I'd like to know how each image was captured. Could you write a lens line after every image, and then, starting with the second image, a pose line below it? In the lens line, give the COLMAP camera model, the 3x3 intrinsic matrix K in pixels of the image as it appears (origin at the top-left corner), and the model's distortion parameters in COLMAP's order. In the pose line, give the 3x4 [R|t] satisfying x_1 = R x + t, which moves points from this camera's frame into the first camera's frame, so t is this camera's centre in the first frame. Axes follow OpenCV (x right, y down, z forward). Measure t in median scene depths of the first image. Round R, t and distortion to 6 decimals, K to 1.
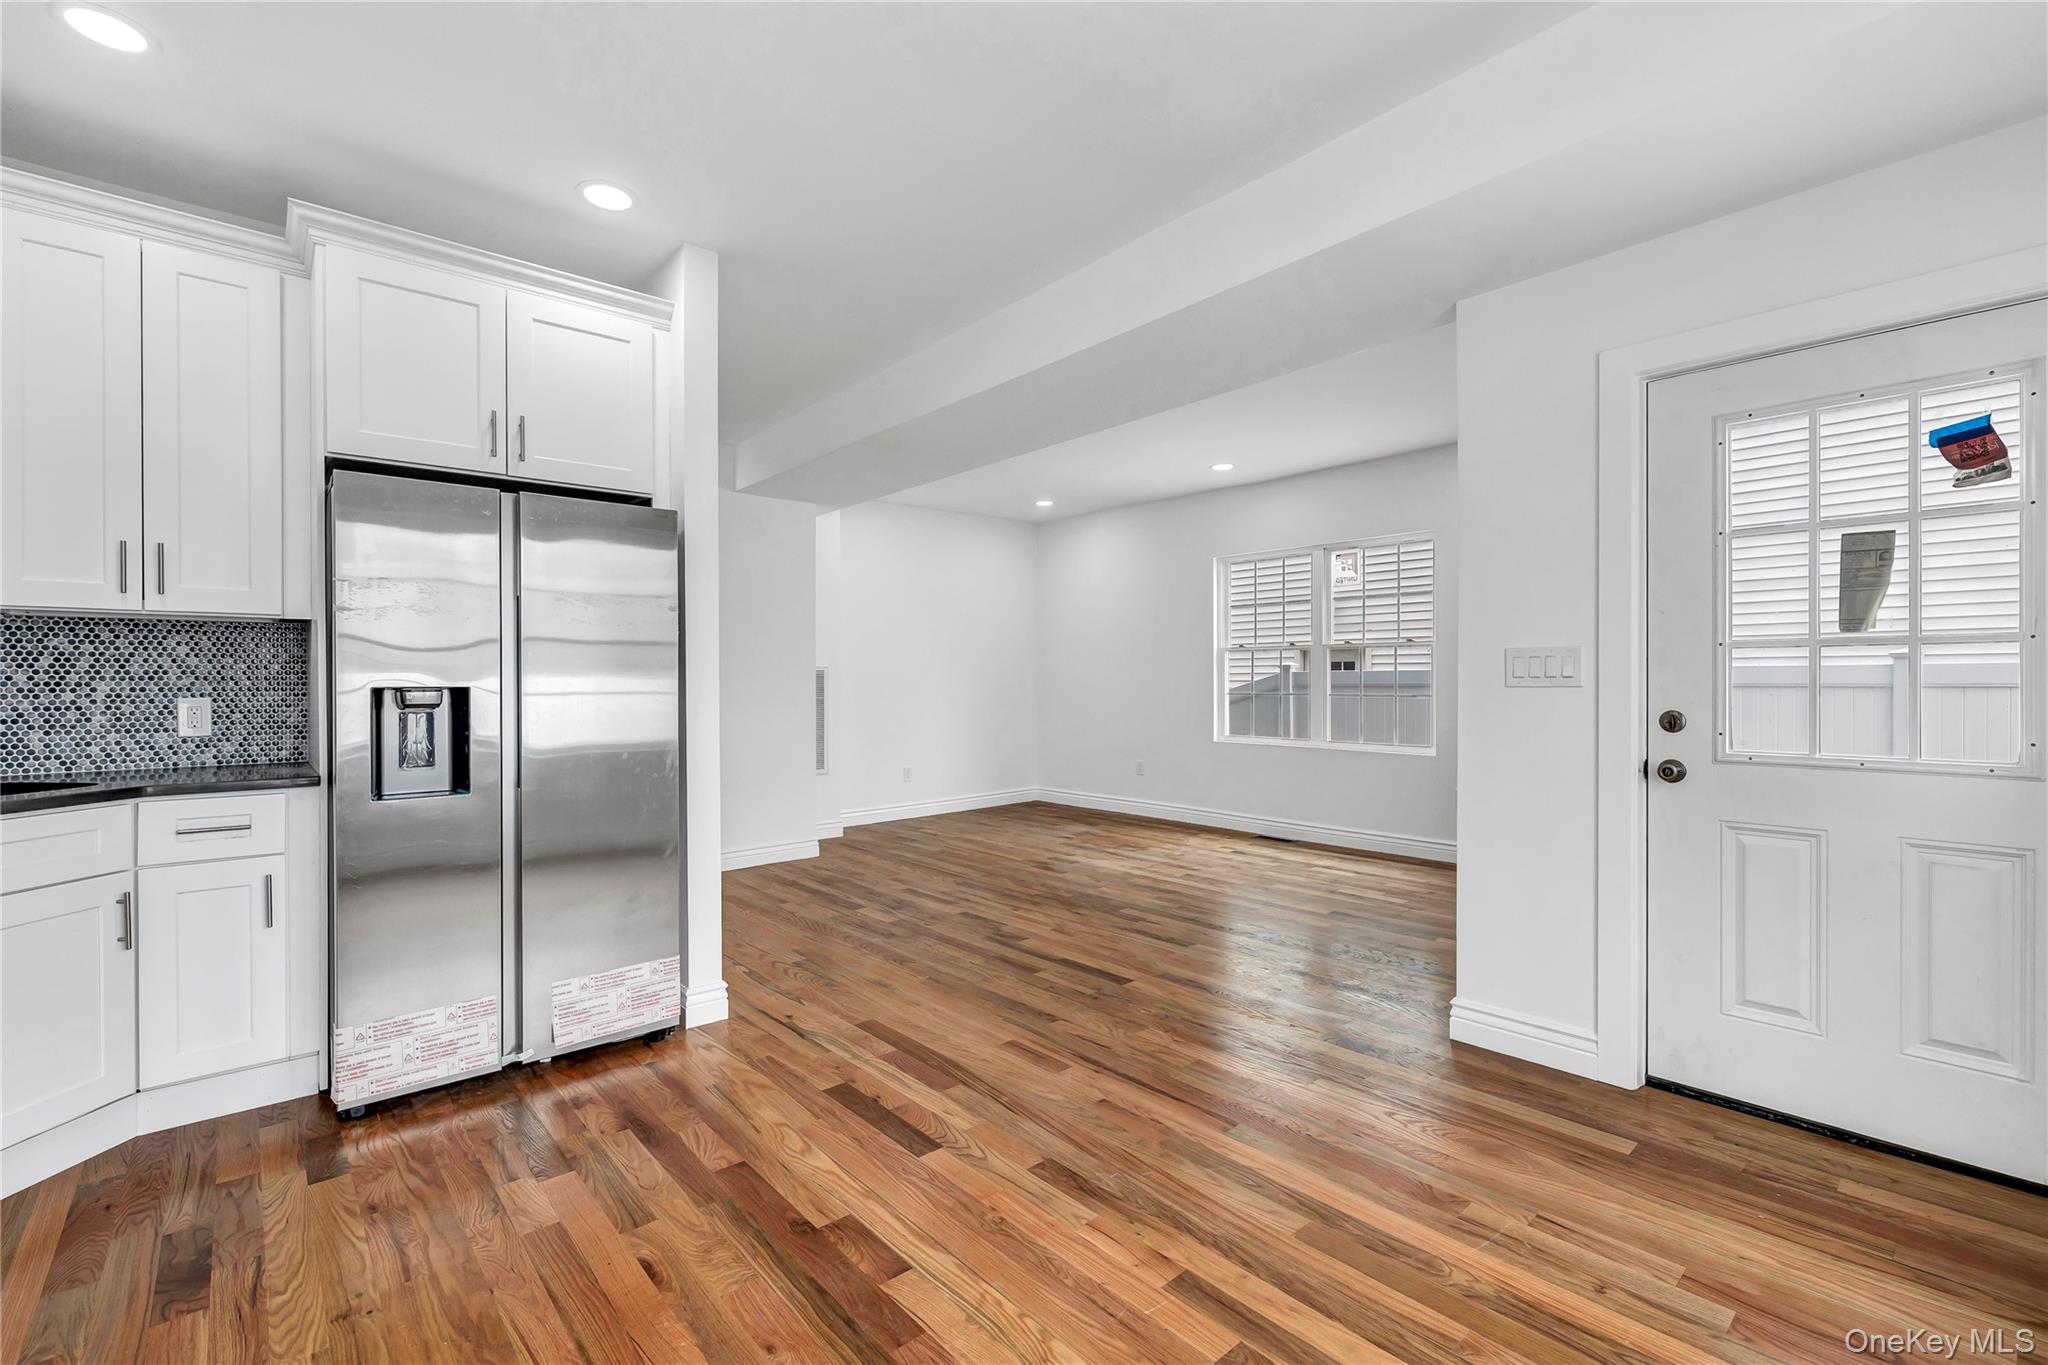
lens RADIAL K [[892.4, 0, 1034.8], [0, 892.4, 680.8], [0, 0, 1]] dist [0.000100, -0.000225]
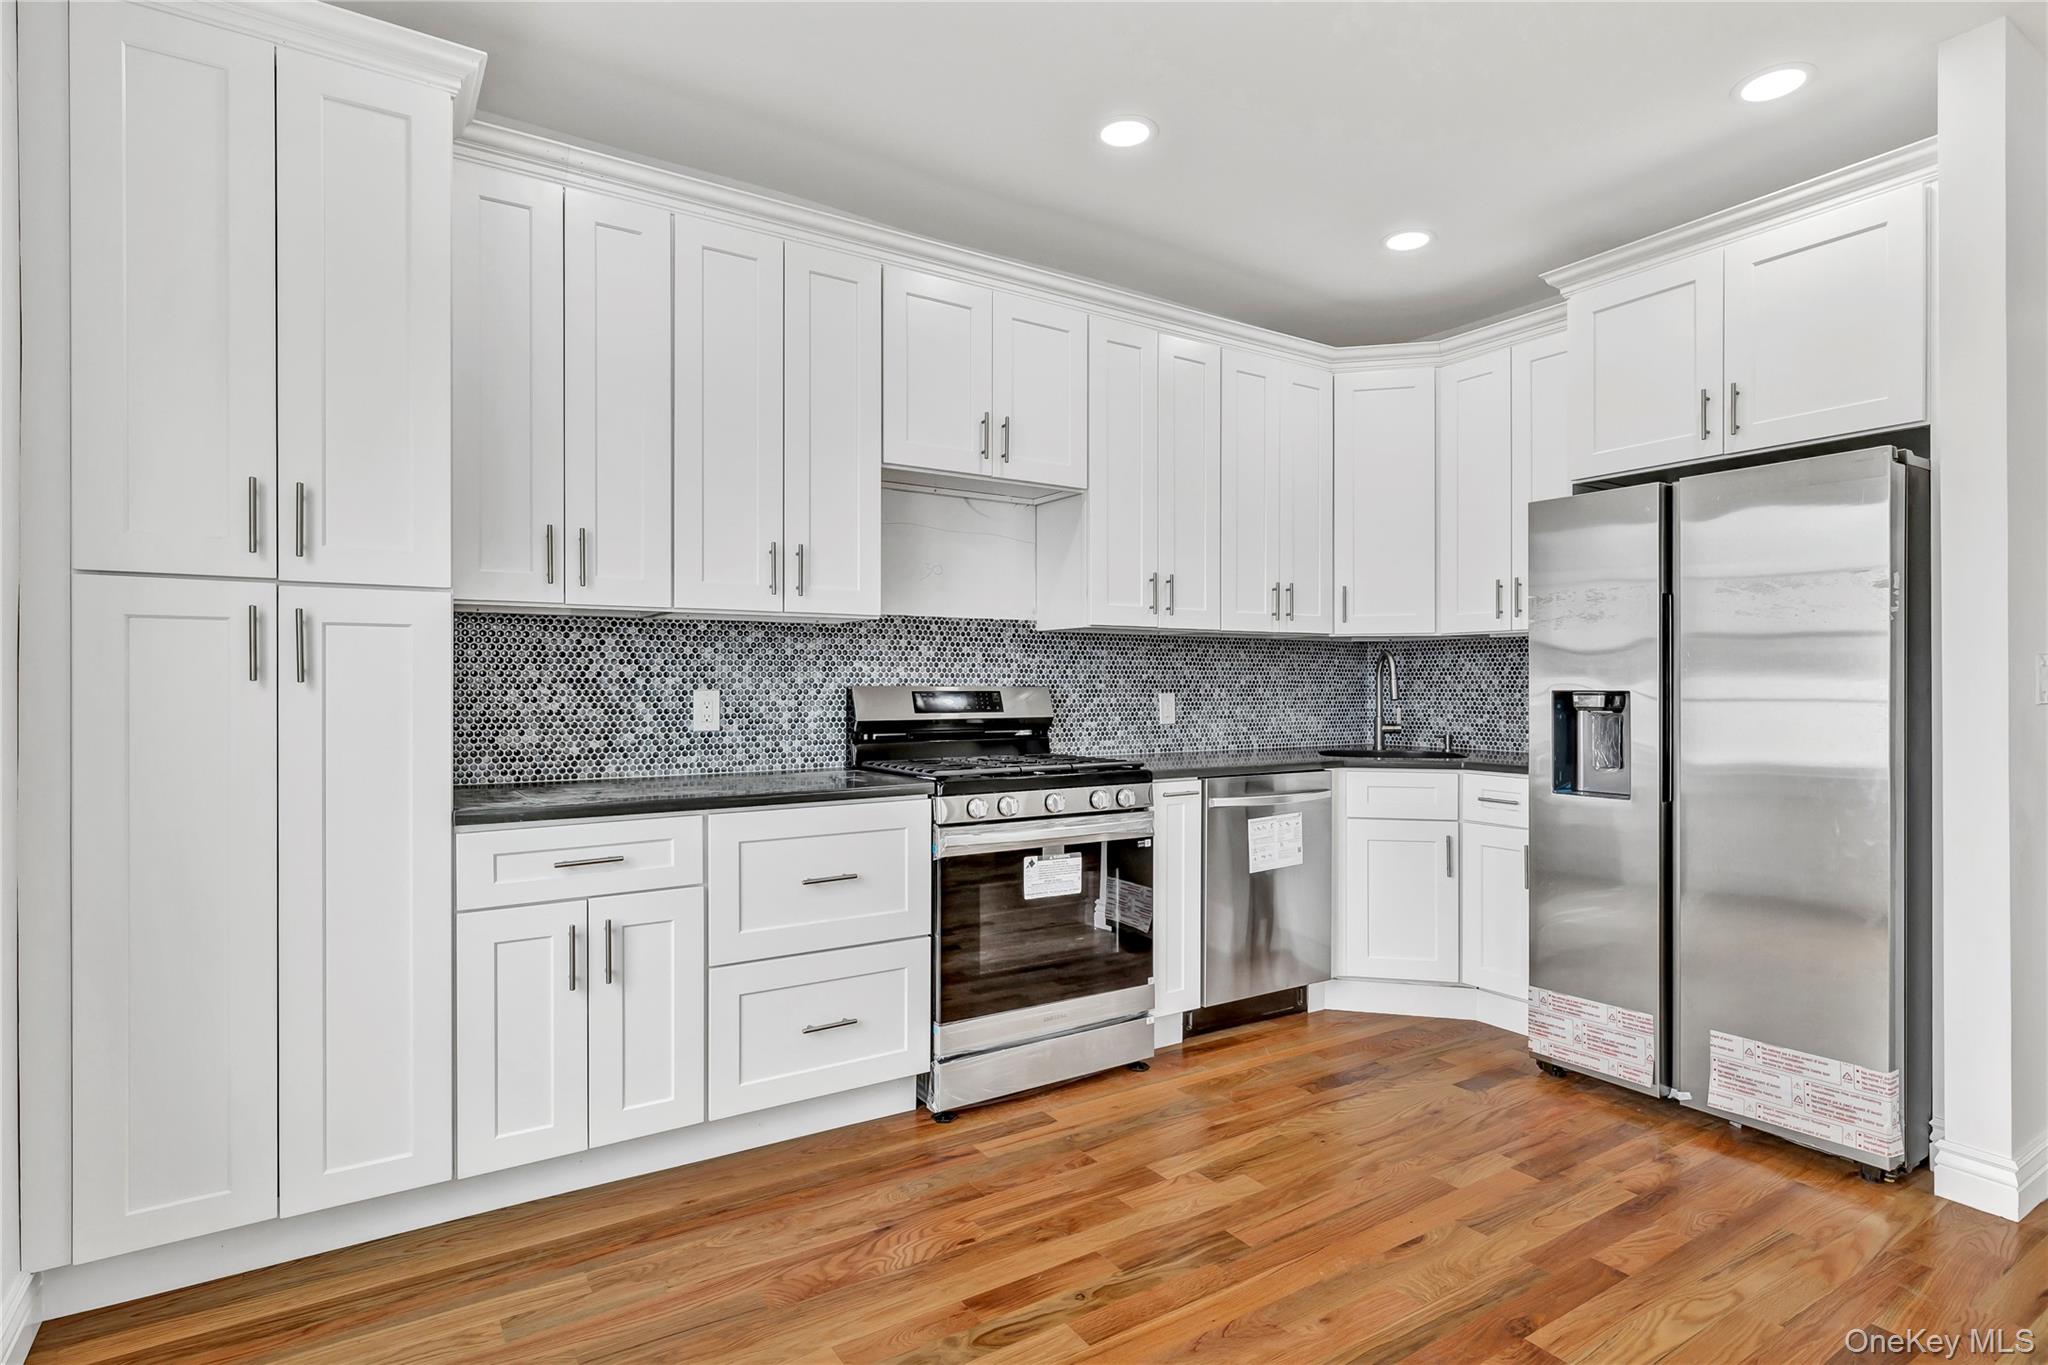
lens RADIAL K [[1036.2, 0, 1024.8], [0, 1036.2, 684.3], [0, 0, 1]] dist [-0.002965, 0.000980]
pose [[-0.151303, 0.002272, -0.988485, 0.329662], [0.000681, 0.999997, 0.002194, -0.002001], [0.988487, -0.000341, -0.151304, 0.284570]]
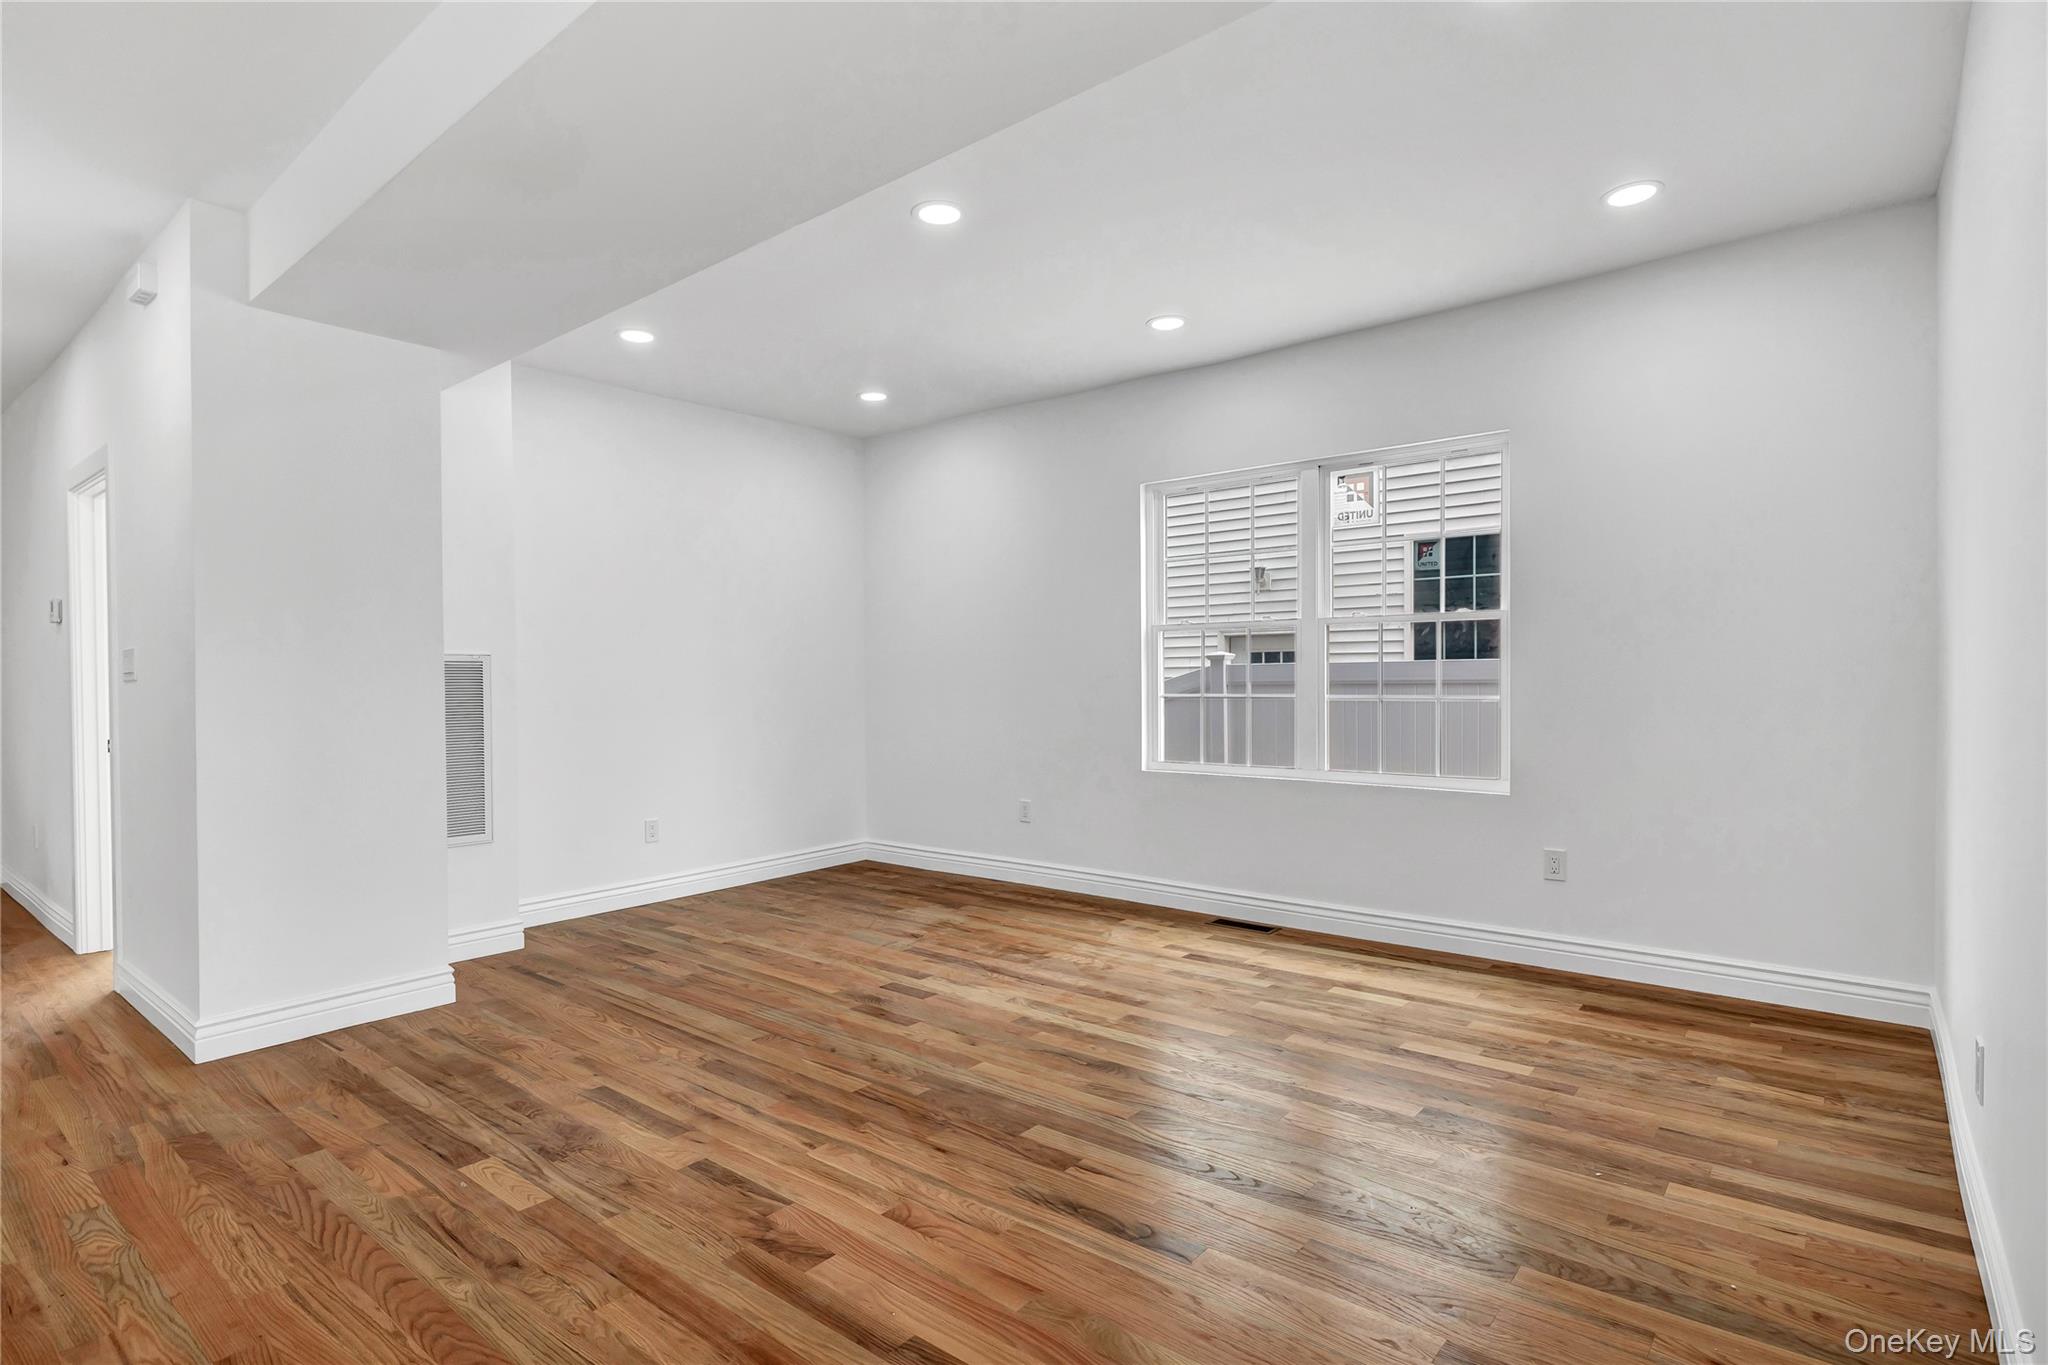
lens RADIAL K [[1036.2, 0, 1032.9], [0, 1036.2, 692.8], [0, 0, 1]] dist [-0.002965, 0.000980]
pose [[0.987984, -0.006659, 0.154412, 0.012192], [0.004780, 0.999910, 0.012536, 0.003302], [-0.154482, -0.011647, 0.987927, 0.428353]]
